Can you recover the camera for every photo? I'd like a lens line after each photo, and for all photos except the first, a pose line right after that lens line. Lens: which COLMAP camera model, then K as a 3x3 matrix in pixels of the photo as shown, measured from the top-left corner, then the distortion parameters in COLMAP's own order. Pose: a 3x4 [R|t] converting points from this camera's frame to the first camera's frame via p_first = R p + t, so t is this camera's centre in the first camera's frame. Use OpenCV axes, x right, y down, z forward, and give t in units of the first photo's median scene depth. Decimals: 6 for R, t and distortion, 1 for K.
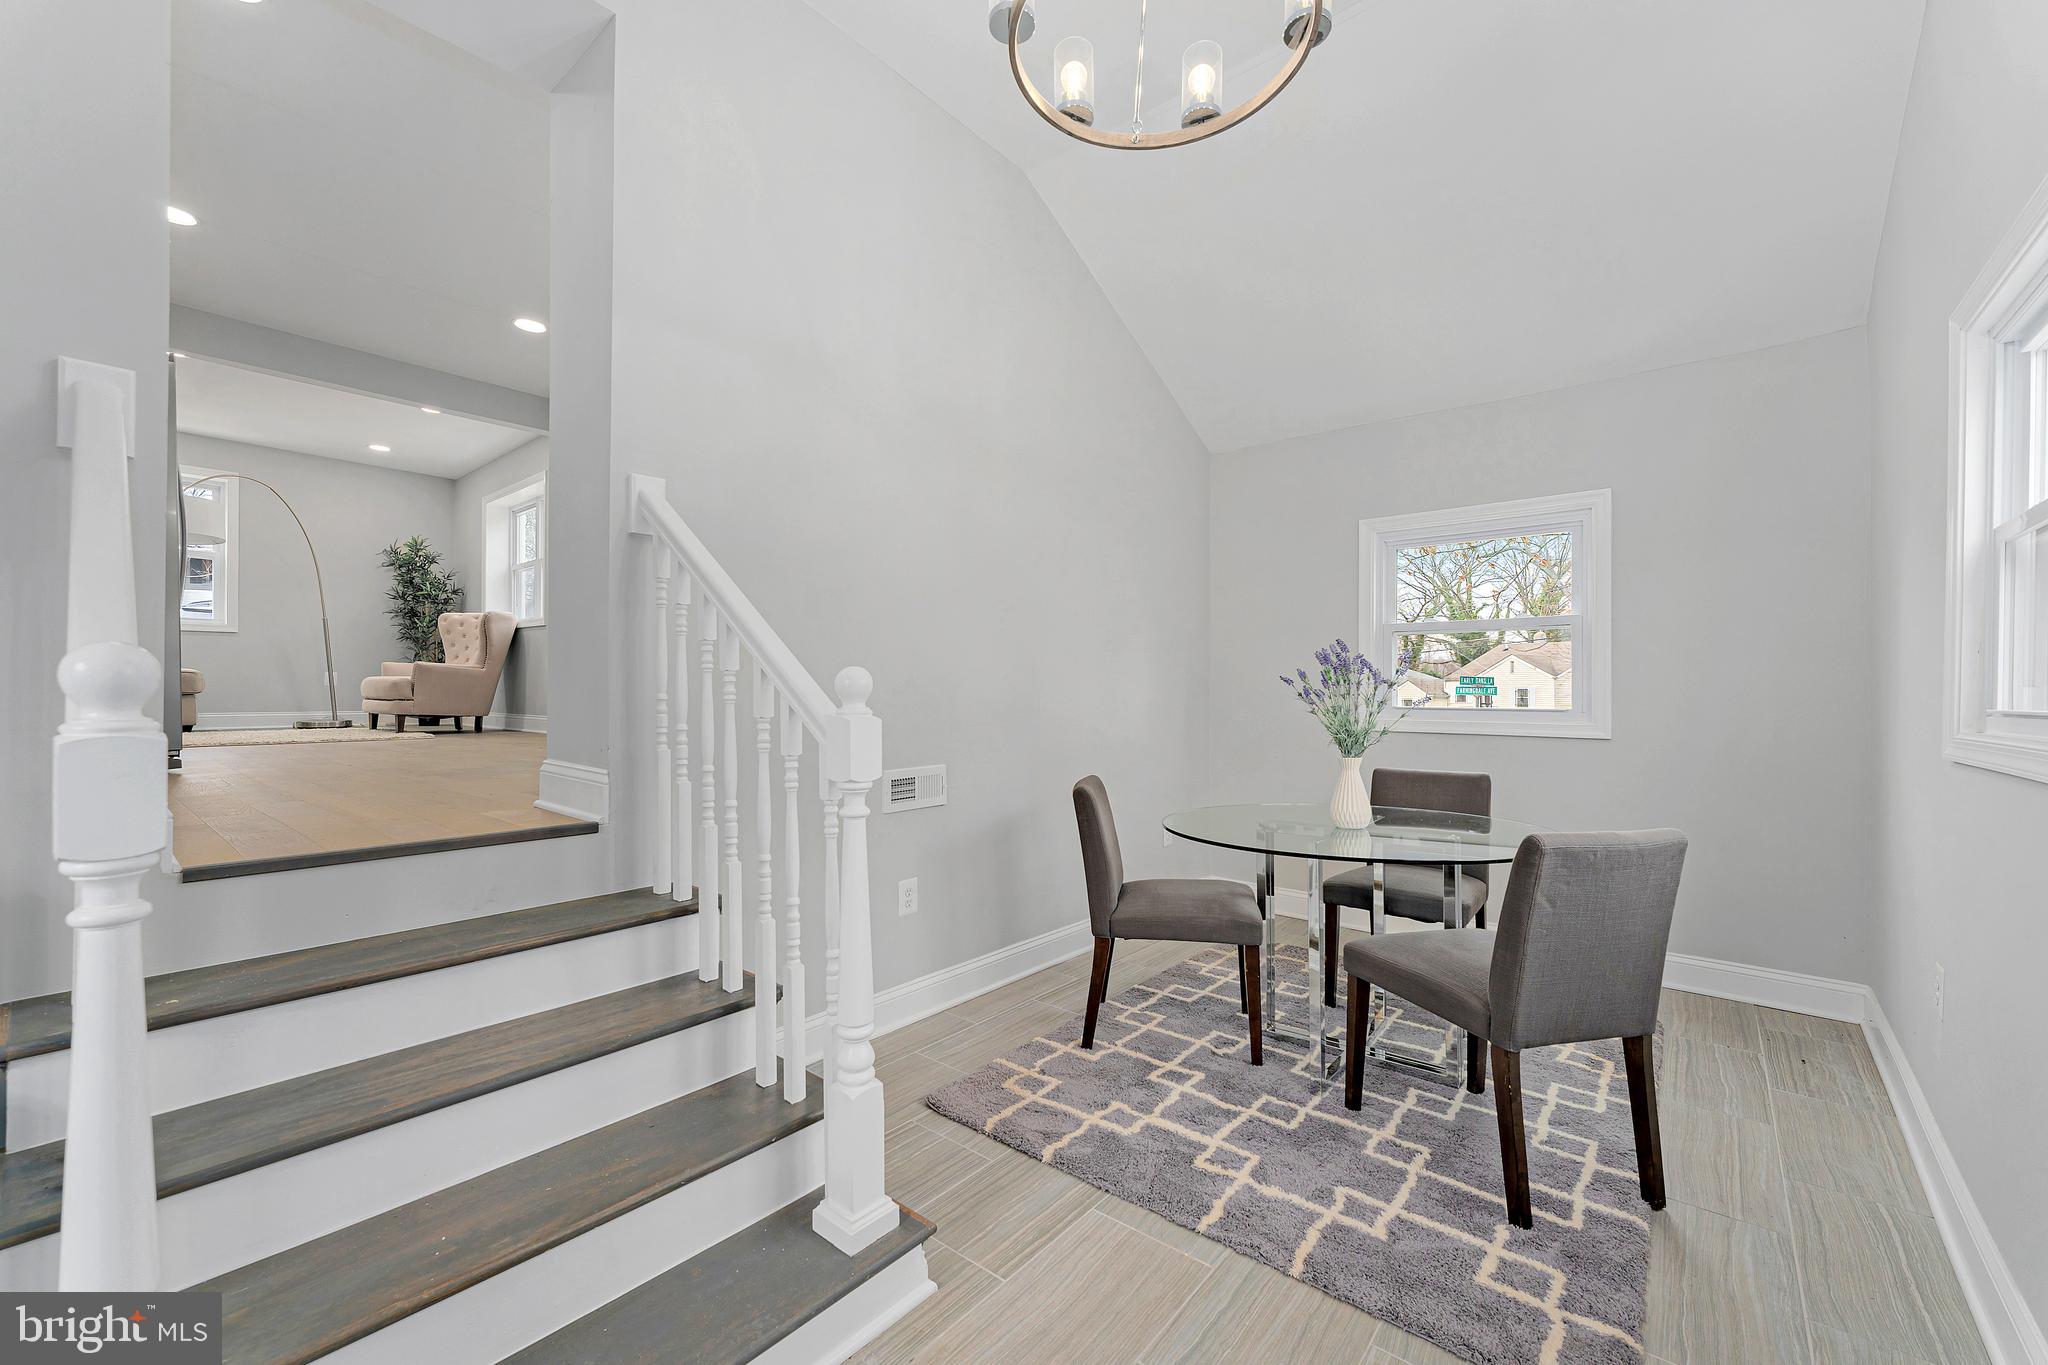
lens RADIAL K [[810.6, 0, 1015.7], [0, 810.6, 687.6], [0, 0, 1]] dist [-0.000094, 0.000325]
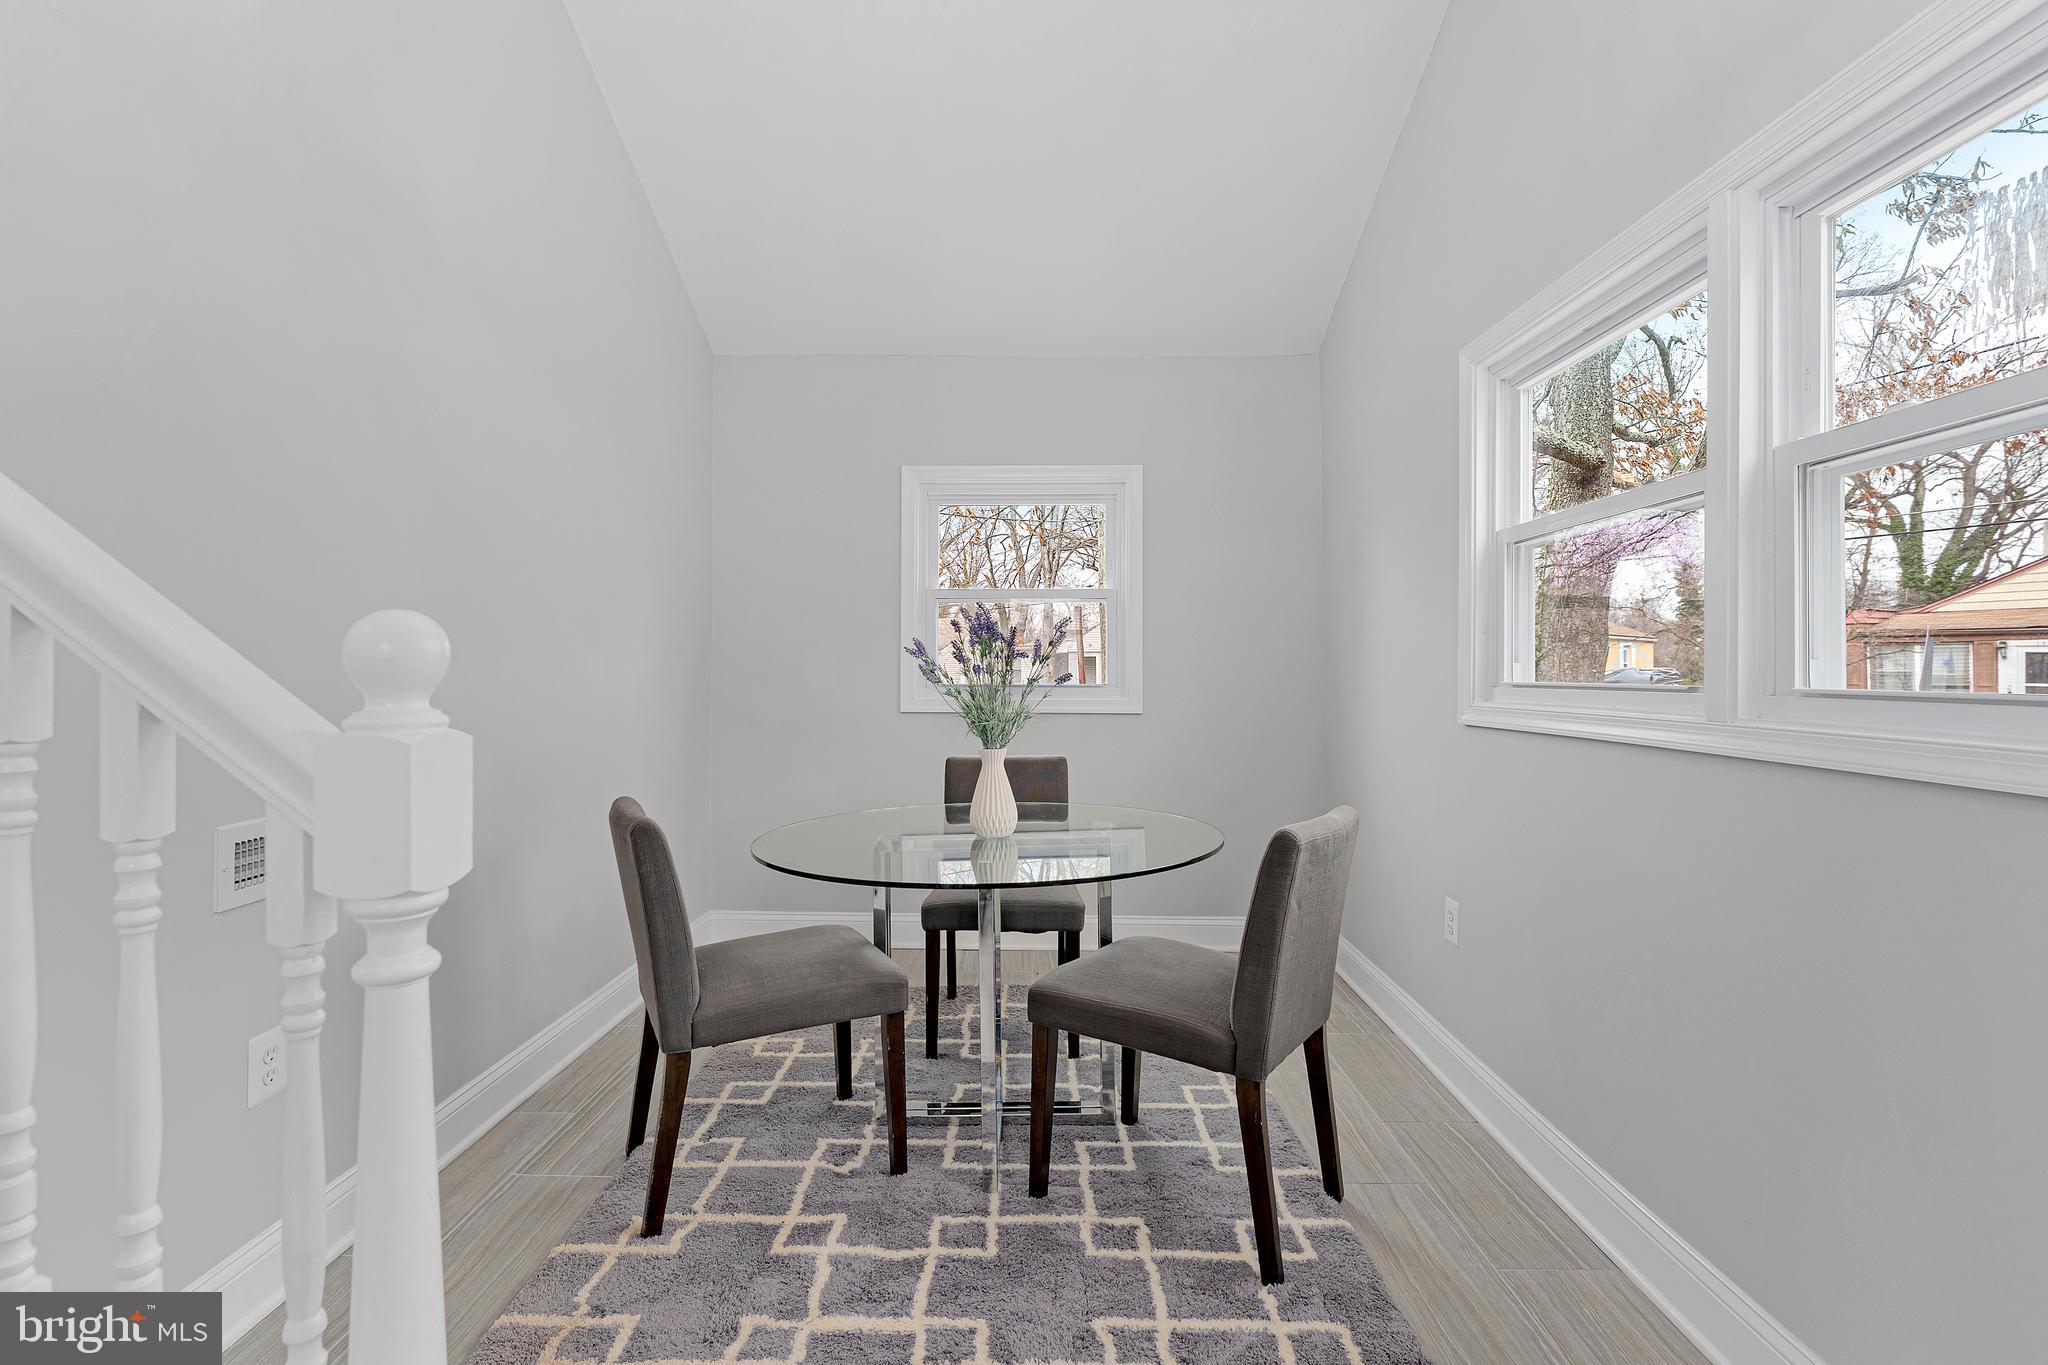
lens RADIAL K [[930.2, 0, 1020.2], [0, 930.2, 654.7], [0, 0, 1]] dist [0.001743, -0.005860]
pose [[0.776077, 0.008202, 0.630585, -0.159186], [-0.004496, 0.999962, -0.007472, -0.000712], [-0.630622, 0.002964, 0.776085, 0.279002]]
